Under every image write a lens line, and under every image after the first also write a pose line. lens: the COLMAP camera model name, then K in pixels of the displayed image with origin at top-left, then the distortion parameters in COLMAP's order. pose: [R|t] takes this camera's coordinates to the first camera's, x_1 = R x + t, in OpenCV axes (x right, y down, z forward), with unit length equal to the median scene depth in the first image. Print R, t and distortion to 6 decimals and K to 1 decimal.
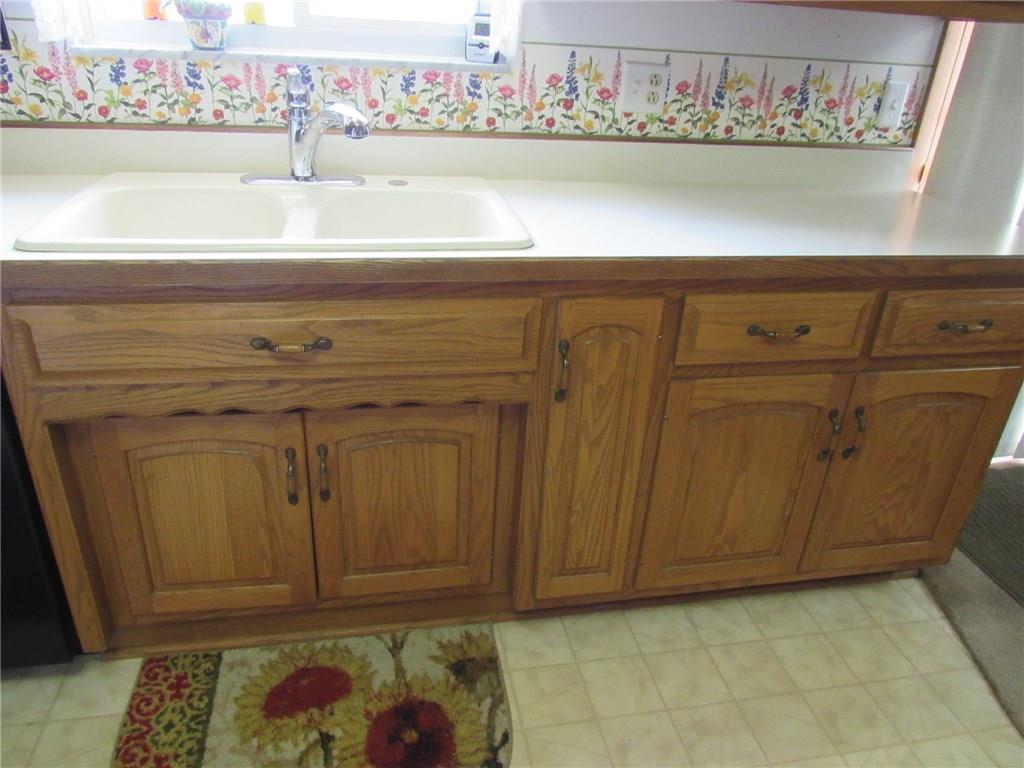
lens RADIAL K [[736.3, 0, 513.2], [0, 736.3, 384.8], [0, 0, 1]] dist [-0.021731, 0.002594]
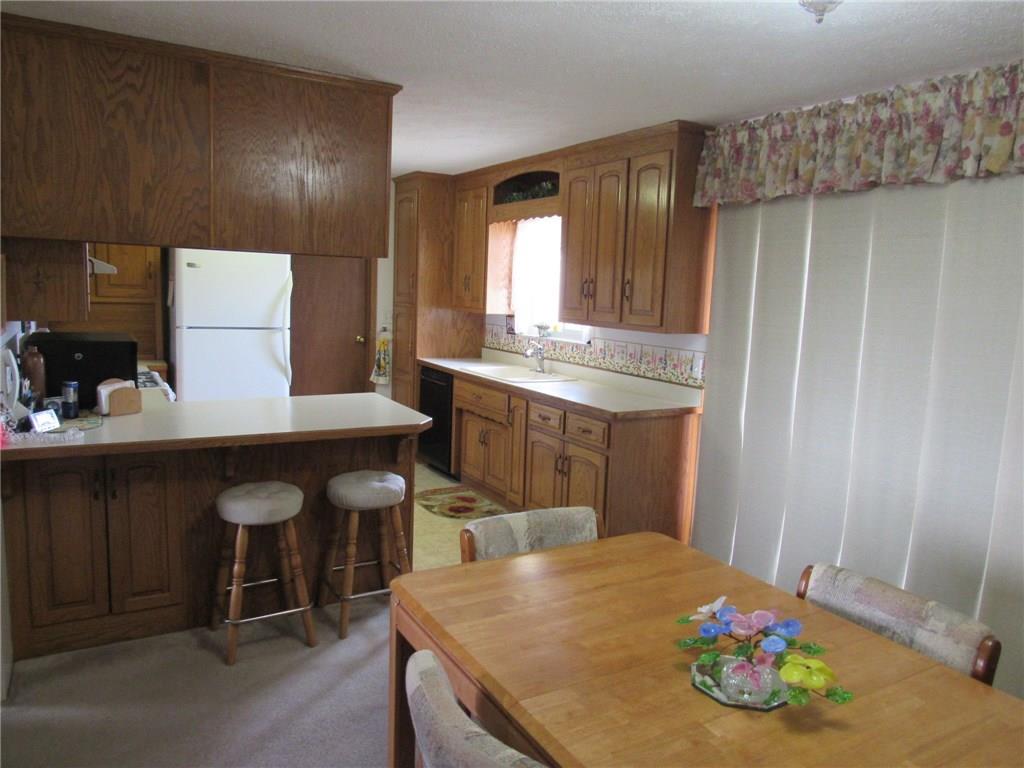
lens RADIAL K [[736.3, 0, 512.3], [0, 736.3, 384.9], [0, 0, 1]] dist [-0.021731, 0.002594]
pose [[0.313288, 0.080461, -0.946243, 2.567668], [-0.447970, 0.891100, -0.072544, 0.072961], [0.837361, 0.446616, 0.315215, -0.145688]]
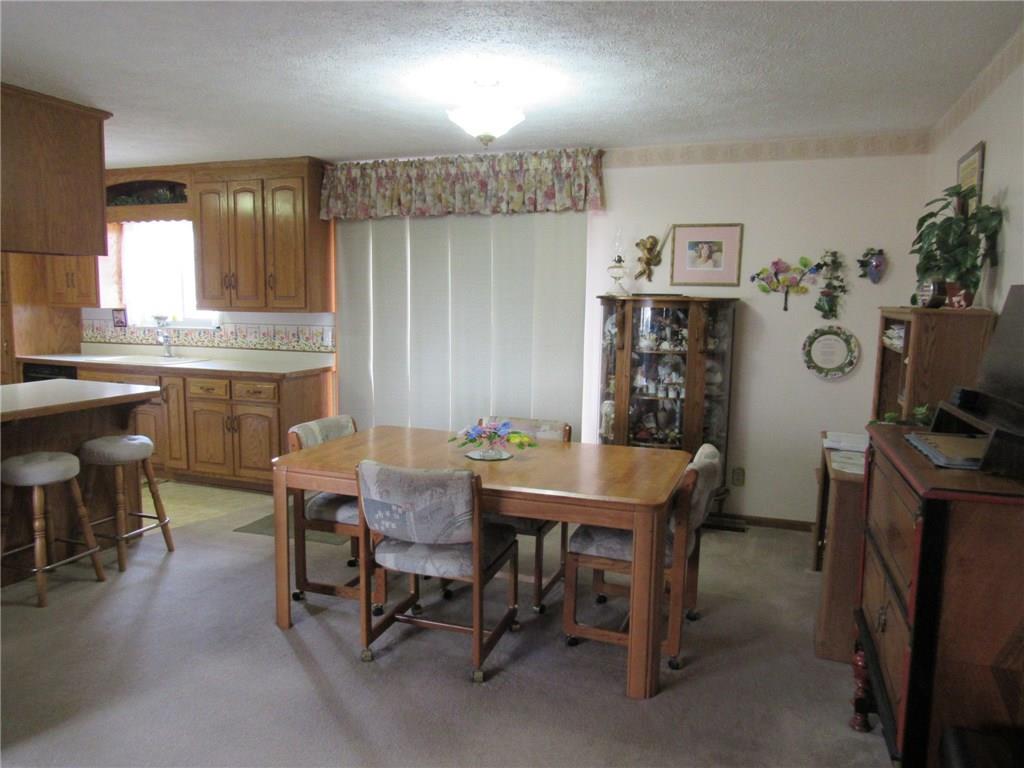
lens RADIAL K [[736.3, 0, 507.6], [0, 736.3, 381.7], [0, 0, 1]] dist [-0.021731, 0.002594]
pose [[0.844994, 0.014279, -0.534585, 2.880220], [-0.210304, 0.927974, -0.307632, 0.571845], [0.491688, 0.372372, 0.787135, -0.971544]]
